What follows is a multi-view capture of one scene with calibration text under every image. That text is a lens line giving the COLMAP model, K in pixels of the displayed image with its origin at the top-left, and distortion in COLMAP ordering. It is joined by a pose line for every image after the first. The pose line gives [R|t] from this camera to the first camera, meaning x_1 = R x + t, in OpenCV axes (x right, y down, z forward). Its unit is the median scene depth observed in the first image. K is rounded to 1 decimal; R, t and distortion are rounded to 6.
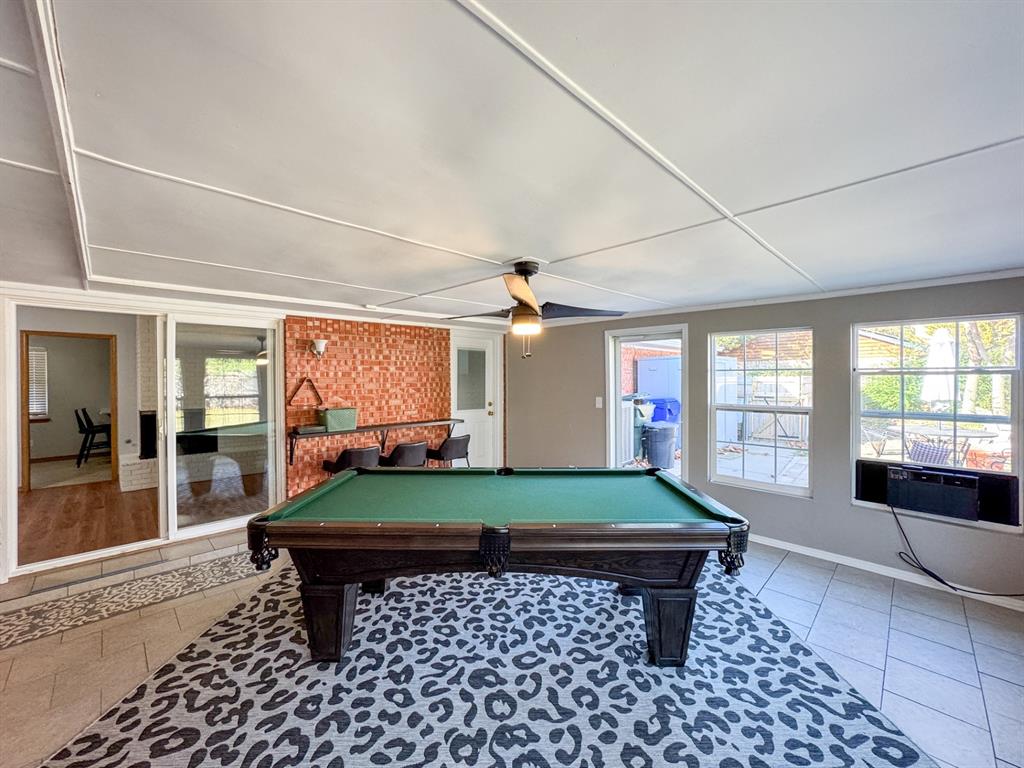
lens RADIAL K [[412.3, 0, 508.3], [0, 412.3, 390.0], [0, 0, 1]] dist [-0.002571, 0.000033]
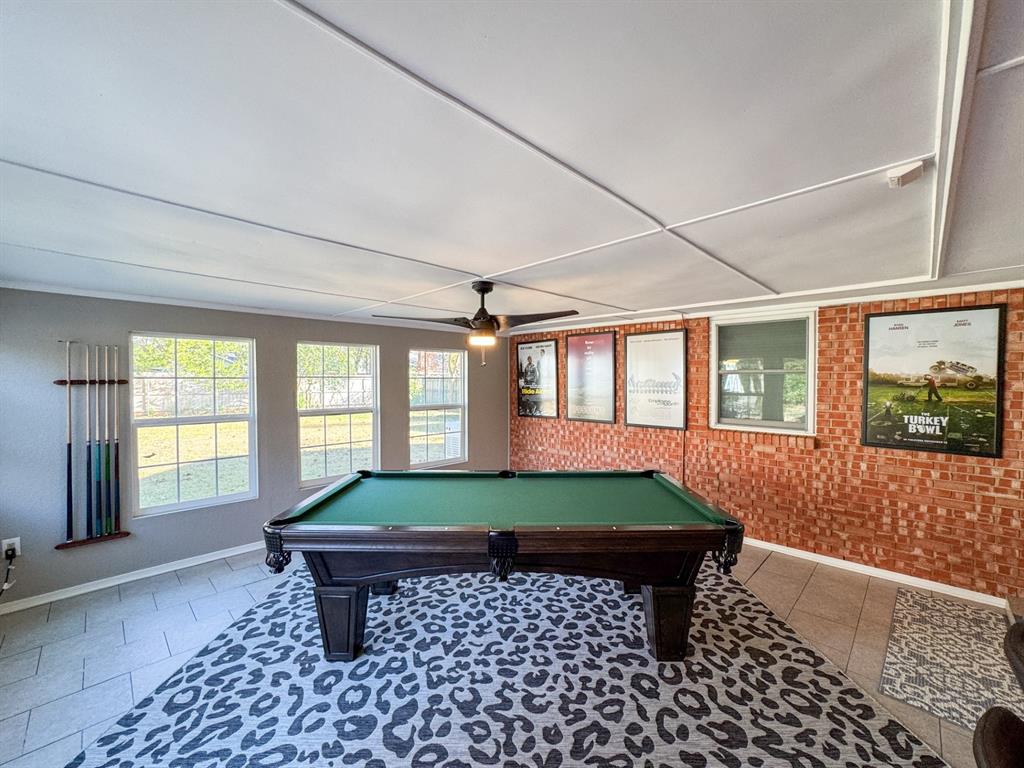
lens RADIAL K [[412.3, 0, 508.3], [0, 412.3, 390.0], [0, 0, 1]] dist [-0.002571, 0.000033]
pose [[-0.999981, 0.005092, -0.003444, -0.020965], [0.004895, 0.998477, 0.054950, -0.071635], [0.003718, 0.054932, -0.998483, 1.977621]]
